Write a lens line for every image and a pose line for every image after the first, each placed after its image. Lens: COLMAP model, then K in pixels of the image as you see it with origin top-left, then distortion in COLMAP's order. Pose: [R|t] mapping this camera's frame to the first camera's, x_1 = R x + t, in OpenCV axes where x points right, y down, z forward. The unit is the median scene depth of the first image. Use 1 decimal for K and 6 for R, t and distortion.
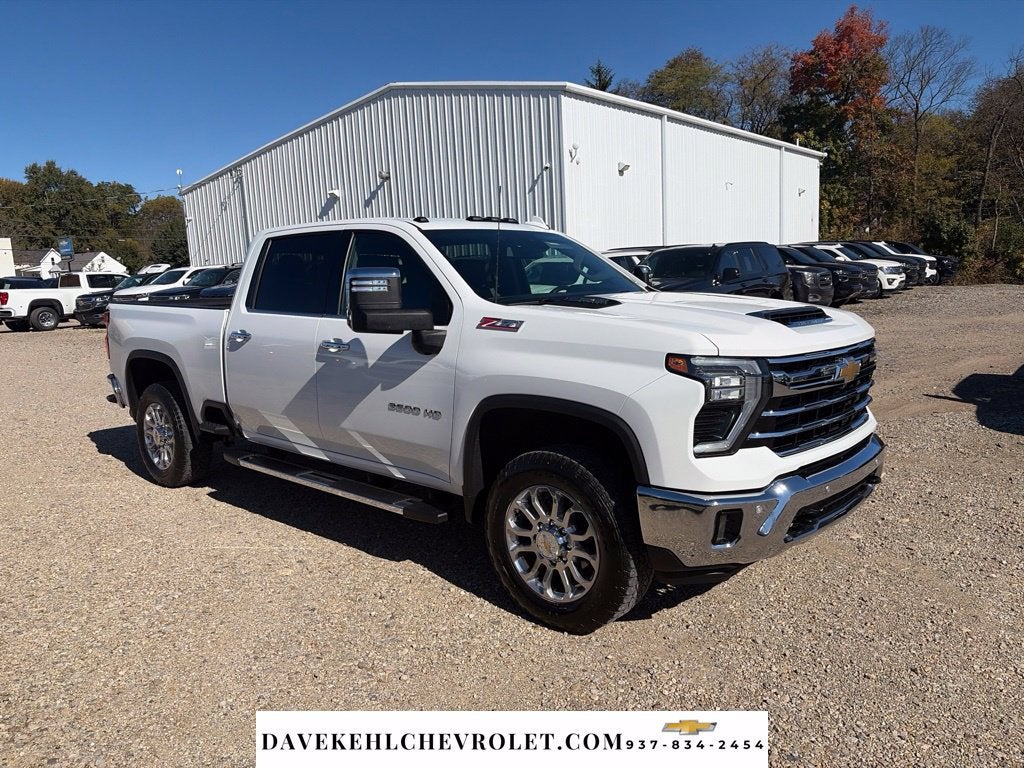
lens RADIAL K [[785.5, 0, 516.3], [0, 785.5, 394.6], [0, 0, 1]] dist [0.035750, -0.035217]
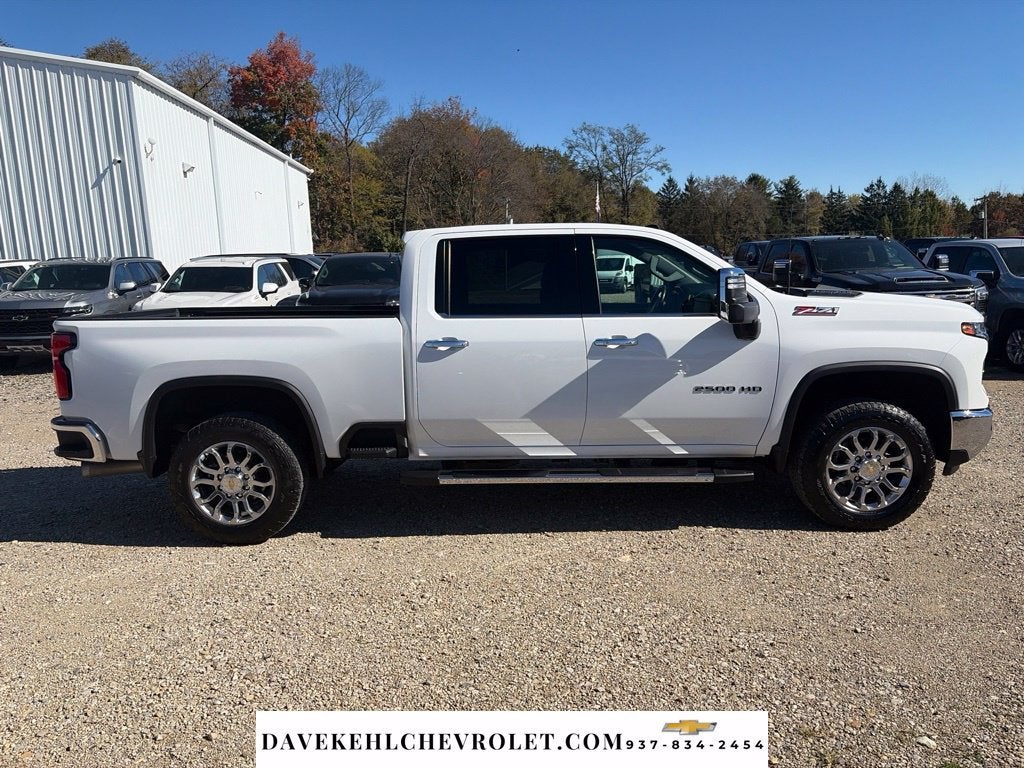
lens RADIAL K [[785.5, 0, 509.9], [0, 785.5, 385.7], [0, 0, 1]] dist [0.035750, -0.035217]
pose [[0.742736, -0.094968, 0.662815, -1.070683], [0.110465, 0.993706, 0.018593, -0.039897], [-0.660409, 0.059408, 0.748552, 0.307284]]
